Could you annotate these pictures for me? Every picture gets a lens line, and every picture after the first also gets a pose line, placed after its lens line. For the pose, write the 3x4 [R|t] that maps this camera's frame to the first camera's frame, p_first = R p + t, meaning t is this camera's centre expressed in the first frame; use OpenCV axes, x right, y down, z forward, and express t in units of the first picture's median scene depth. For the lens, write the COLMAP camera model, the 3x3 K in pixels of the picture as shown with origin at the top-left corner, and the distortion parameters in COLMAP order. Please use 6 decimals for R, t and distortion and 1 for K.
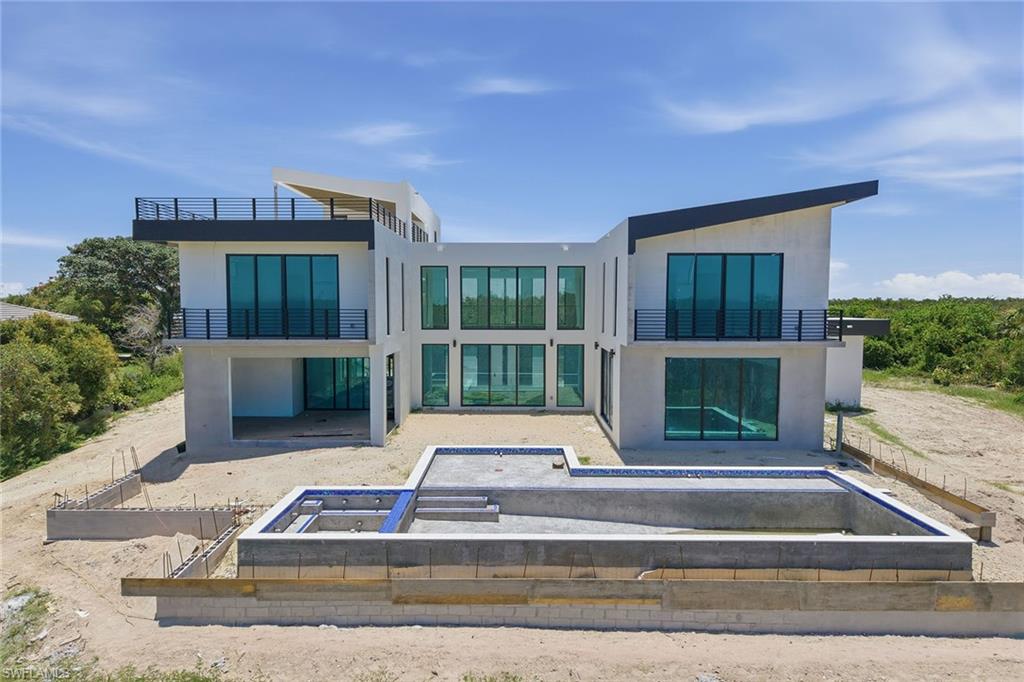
lens RADIAL K [[678.3, 0, 474.7], [0, 678.3, 341.0], [0, 0, 1]] dist [0.006157, -0.000751]
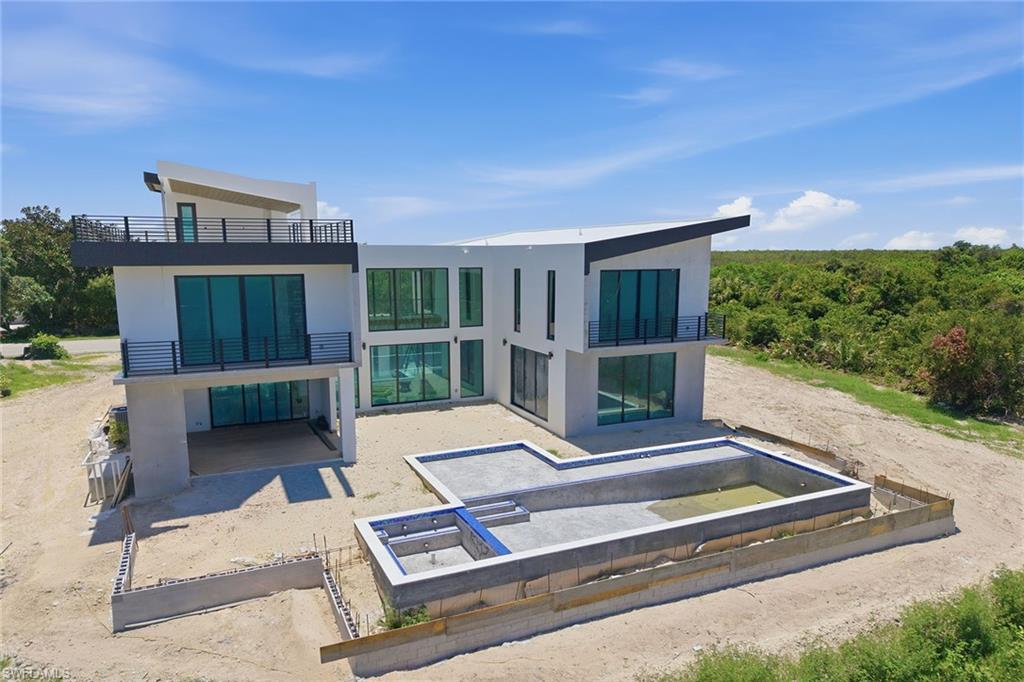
lens RADIAL K [[685.2, 0, 481.6], [0, 685.2, 359.9], [0, 0, 1]] dist [0.001966, 0.000814]
pose [[0.909038, -0.072536, 0.410353, -0.434573], [0.032748, 0.994123, 0.103182, -0.112496], [-0.415426, -0.080358, 0.906071, -0.000384]]
